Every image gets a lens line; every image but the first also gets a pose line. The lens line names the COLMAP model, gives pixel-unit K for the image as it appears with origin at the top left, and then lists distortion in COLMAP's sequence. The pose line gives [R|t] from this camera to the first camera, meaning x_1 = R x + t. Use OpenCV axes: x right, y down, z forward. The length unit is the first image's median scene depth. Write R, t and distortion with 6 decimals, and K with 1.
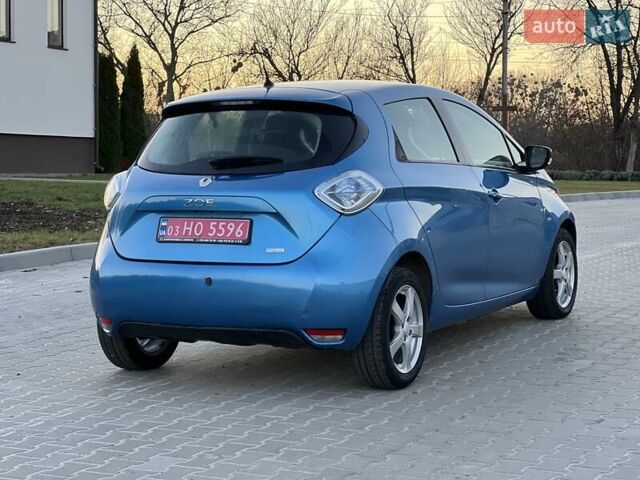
lens RADIAL K [[1409.2, 0, 320.0], [0, 1409.2, 240.0], [0, 0, 1]] dist [-0.040798, 3.474655]
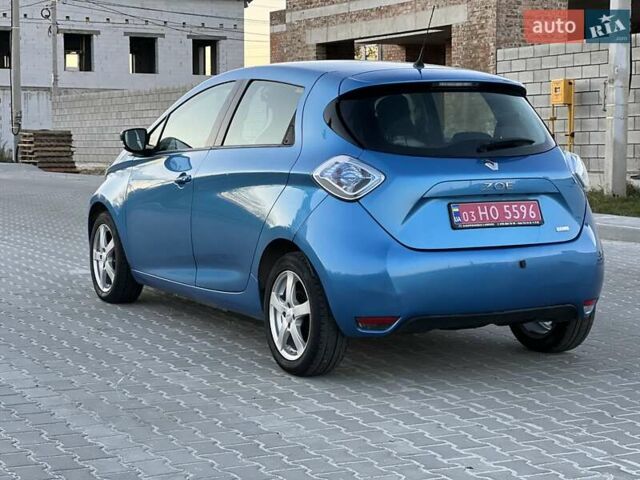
lens RADIAL K [[1409.2, 0, 320.0], [0, 1409.2, 240.0], [0, 0, 1]] dist [-0.040798, 3.474655]
pose [[0.561868, -0.066639, 0.824539, -0.963393], [0.049793, 0.997667, 0.046700, -0.040771], [-0.825727, 0.014816, 0.563875, 0.542109]]
